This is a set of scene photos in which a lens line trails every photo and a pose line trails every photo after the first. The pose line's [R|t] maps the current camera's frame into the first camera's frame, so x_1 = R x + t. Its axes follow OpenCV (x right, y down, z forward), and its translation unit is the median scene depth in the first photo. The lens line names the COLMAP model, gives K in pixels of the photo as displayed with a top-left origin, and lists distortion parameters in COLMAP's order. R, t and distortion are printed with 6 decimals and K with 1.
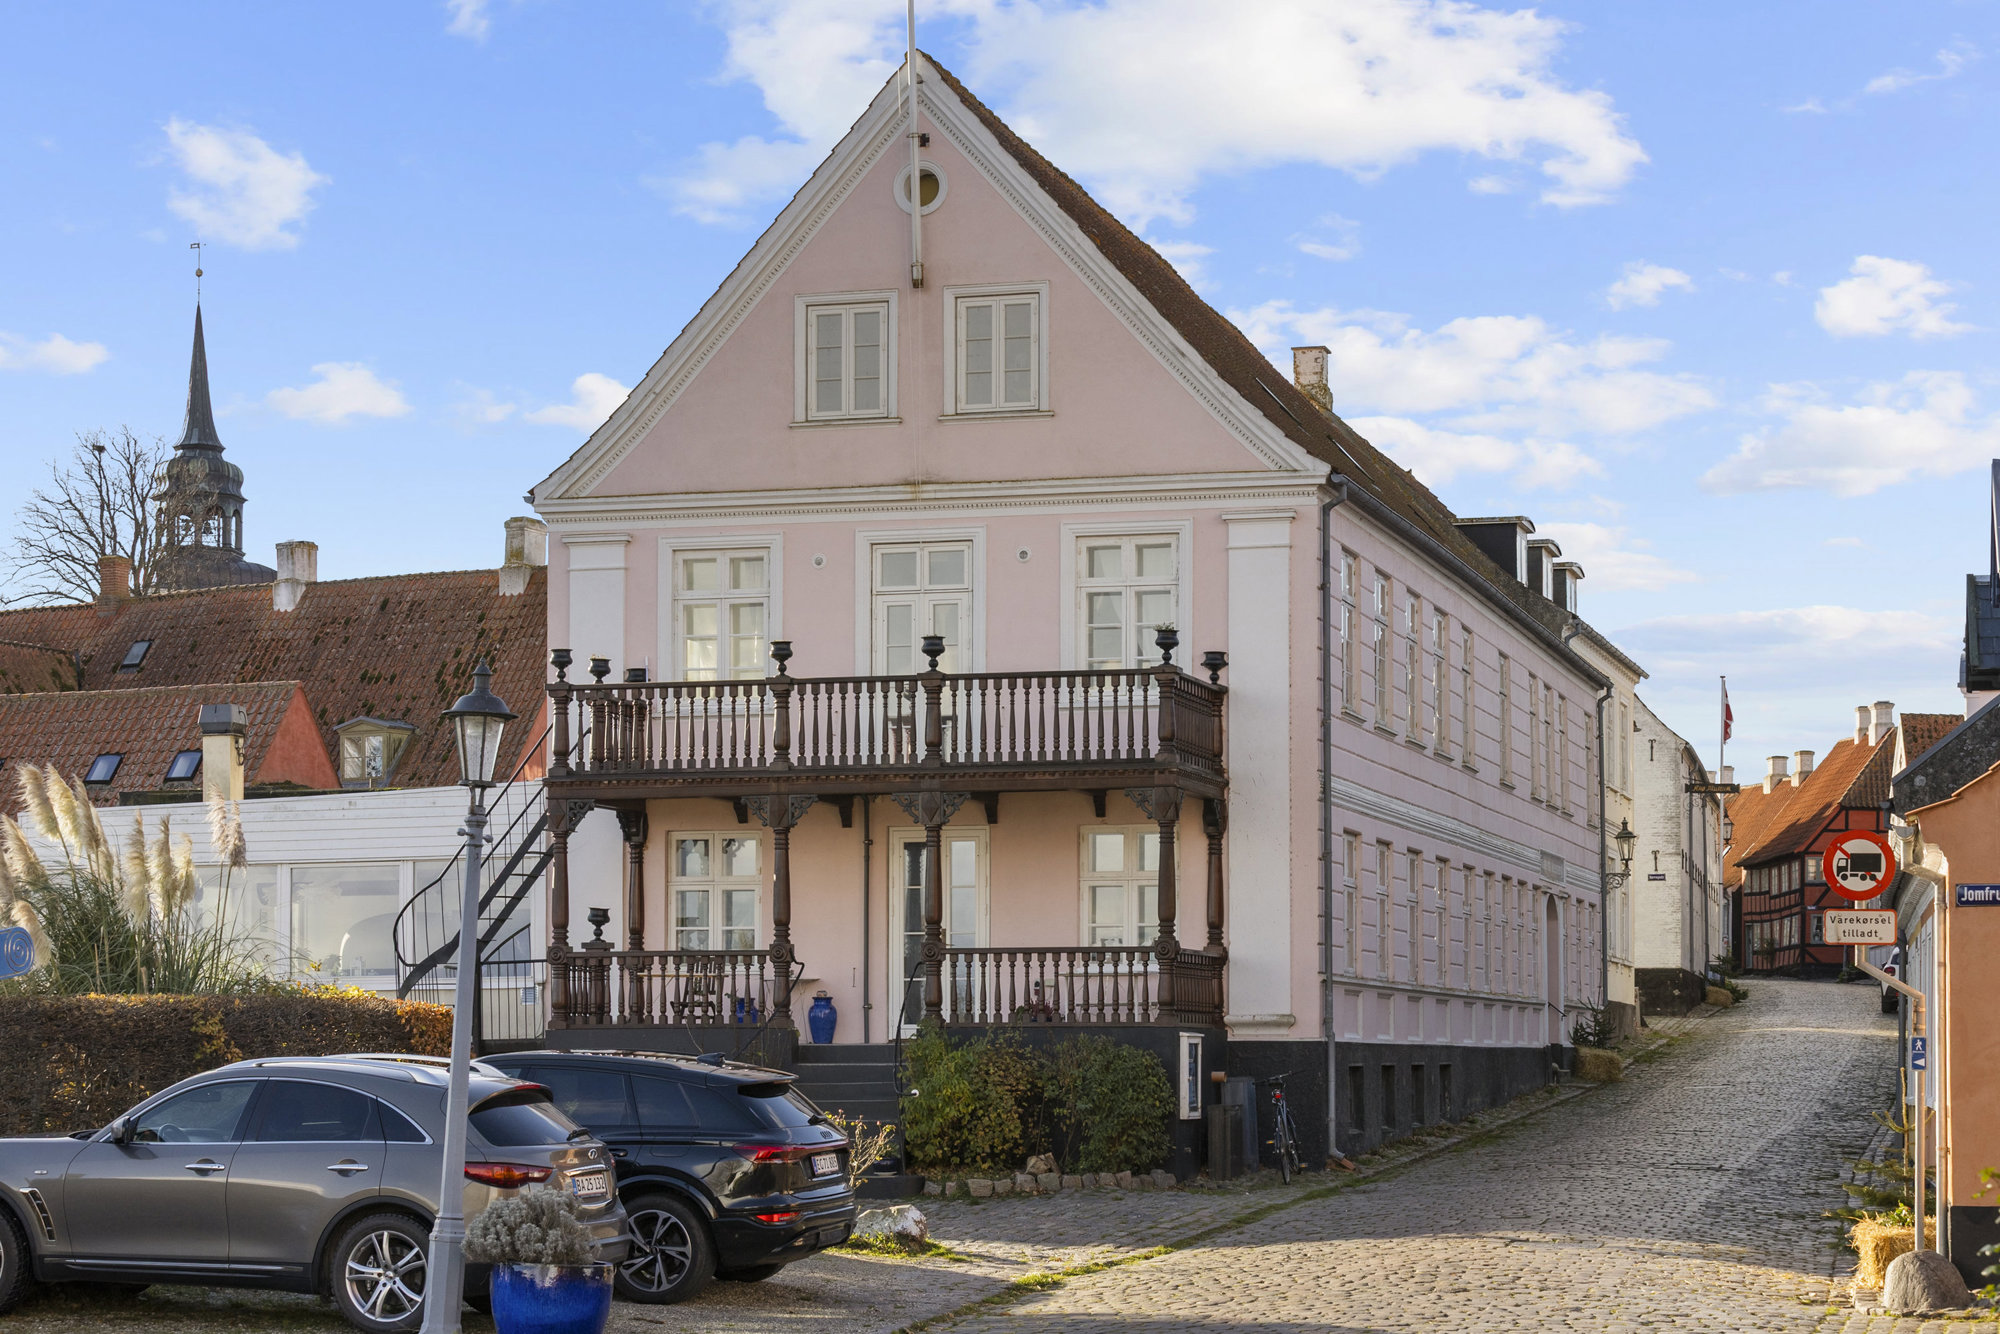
lens RADIAL K [[4282.8, 0, 1000.0], [0, 4282.8, 667.0], [0, 0, 1]] dist [-0.006450, -0.055317]
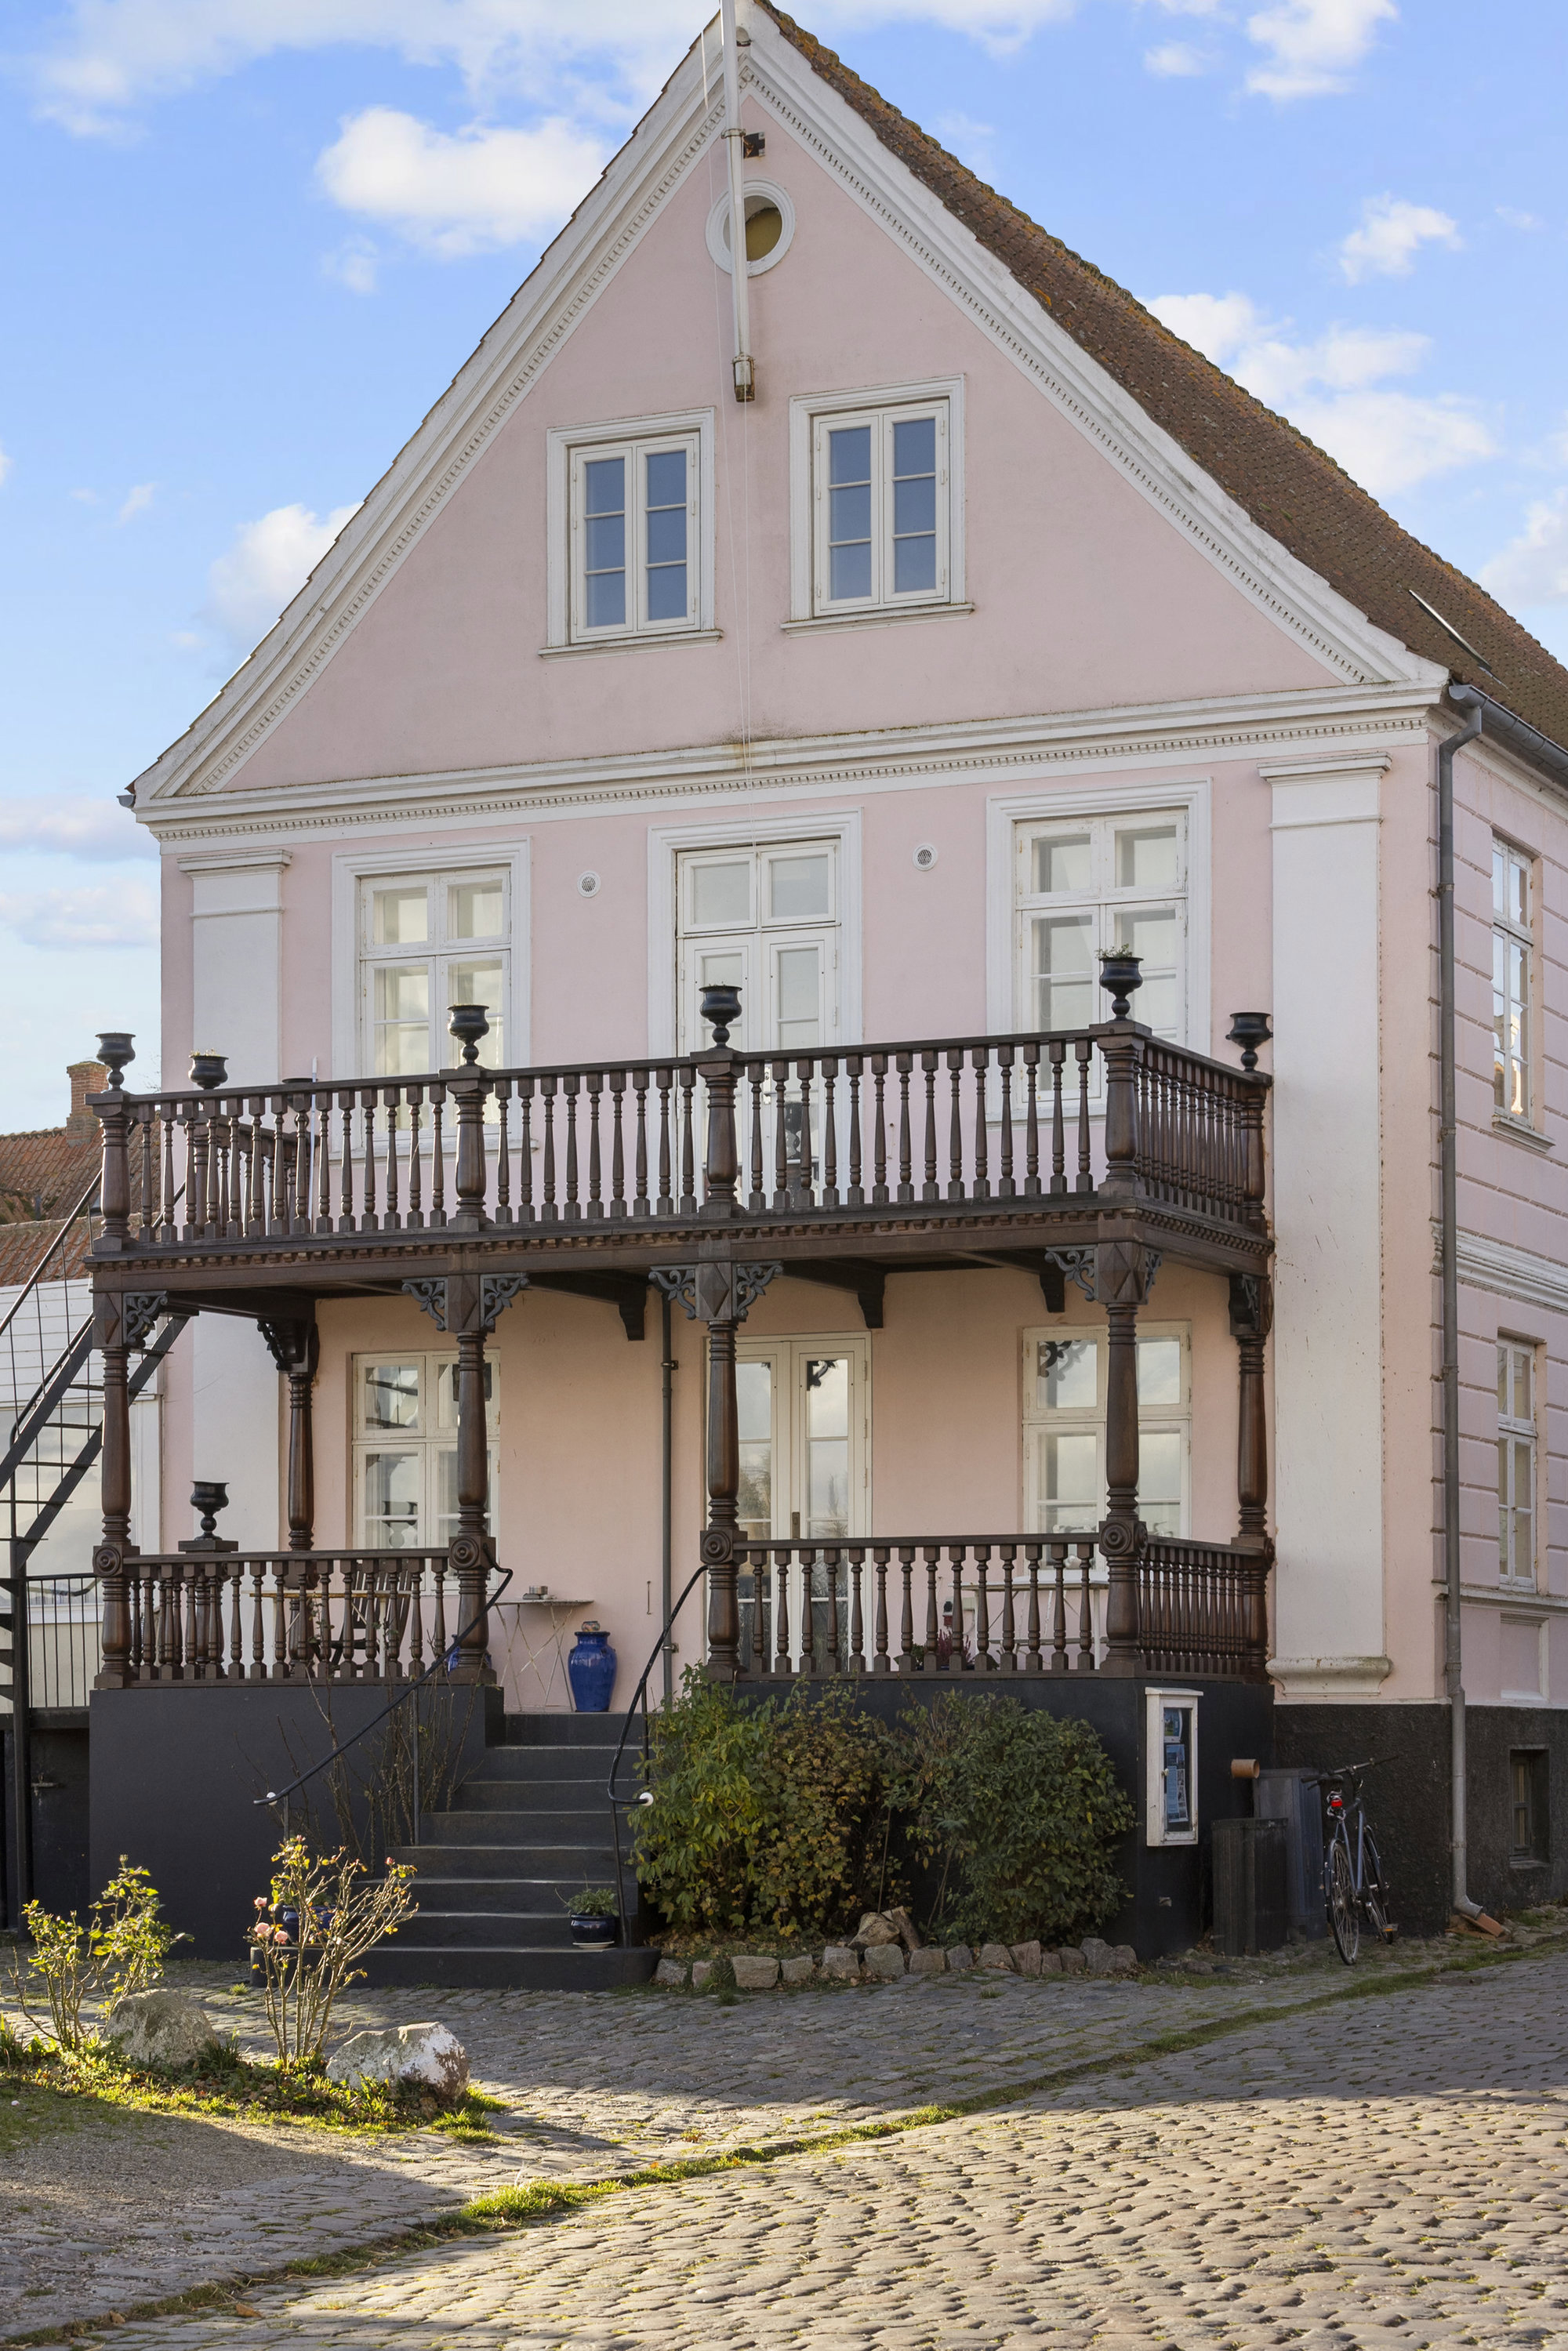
lens RADIAL K [[5034.7, 0, 785.9], [0, 5034.7, 1459.1], [0, 0, 1]] dist [-0.006450, -0.055317]
pose [[0.988473, -0.010513, -0.151031, 0.089595], [0.015775, 0.999308, 0.033688, 0.031781], [0.150572, -0.035682, 0.987955, 0.338281]]
